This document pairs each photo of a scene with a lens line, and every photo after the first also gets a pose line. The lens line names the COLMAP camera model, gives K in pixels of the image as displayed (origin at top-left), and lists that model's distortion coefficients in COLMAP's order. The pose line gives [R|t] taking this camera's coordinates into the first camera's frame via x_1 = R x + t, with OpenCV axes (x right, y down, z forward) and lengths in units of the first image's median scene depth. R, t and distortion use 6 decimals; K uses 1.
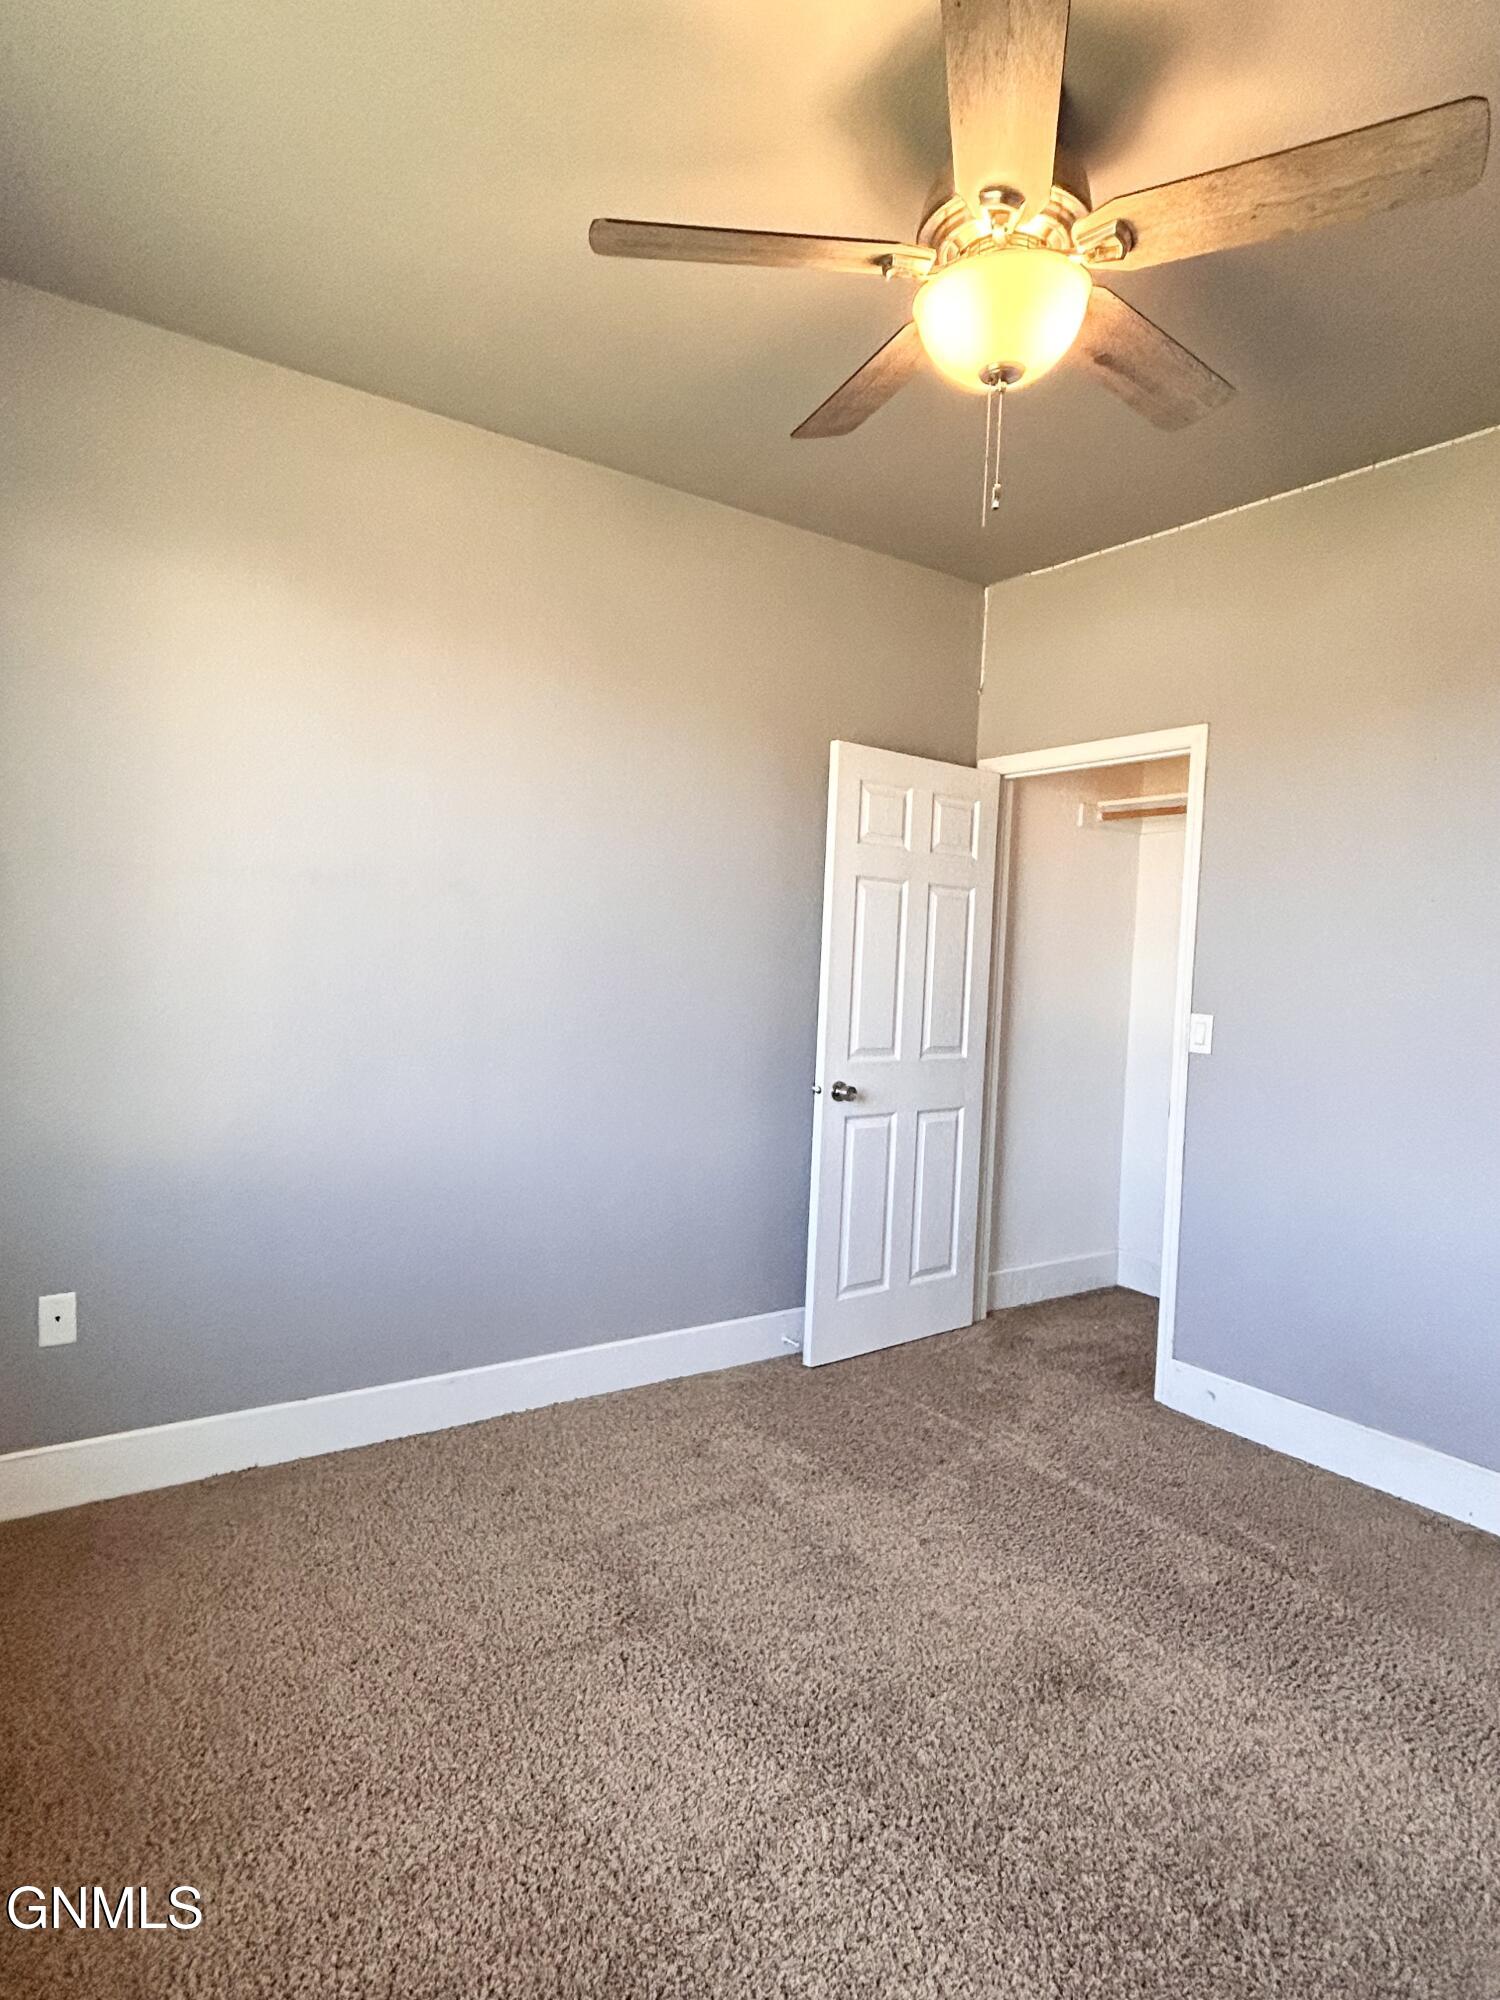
lens RADIAL K [[1146.6, 0, 750.0], [0, 1146.6, 1000.0], [0, 0, 1]] dist [-0.001917, 0.000371]
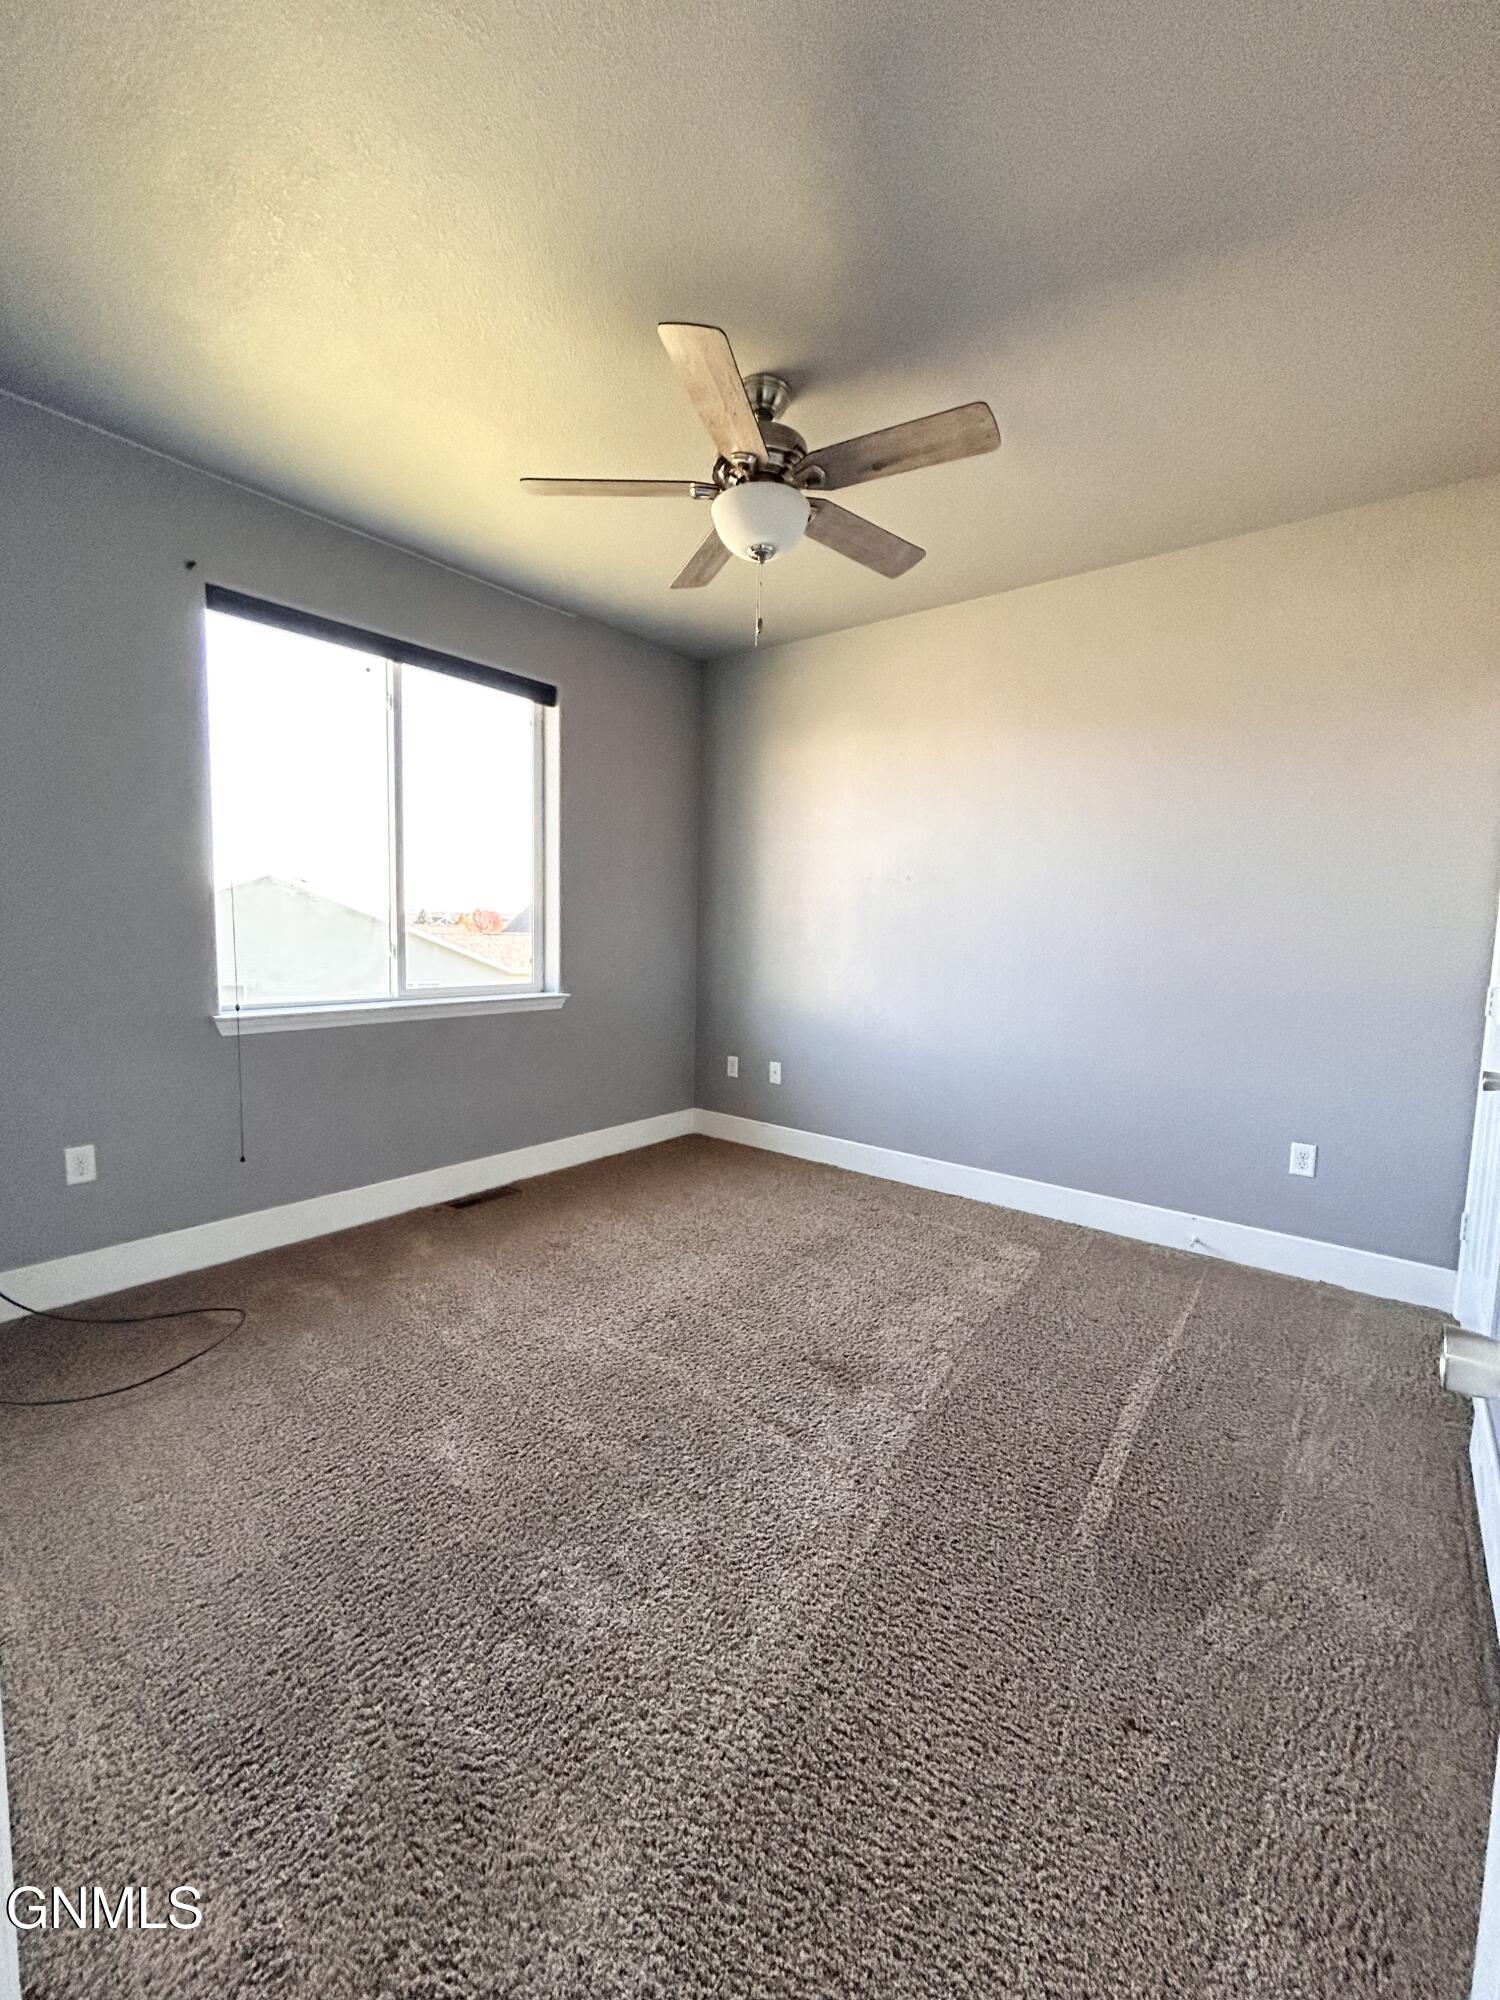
lens RADIAL K [[811.9, 0, 750.0], [0, 811.9, 1000.0], [0, 0, 1]] dist [0.000042, -0.000002]
pose [[0.276396, 0.055272, -0.959453, 0.663125], [-0.054469, 0.997641, 0.041781, 0.038549], [0.959499, 0.040712, 0.278754, 0.306849]]
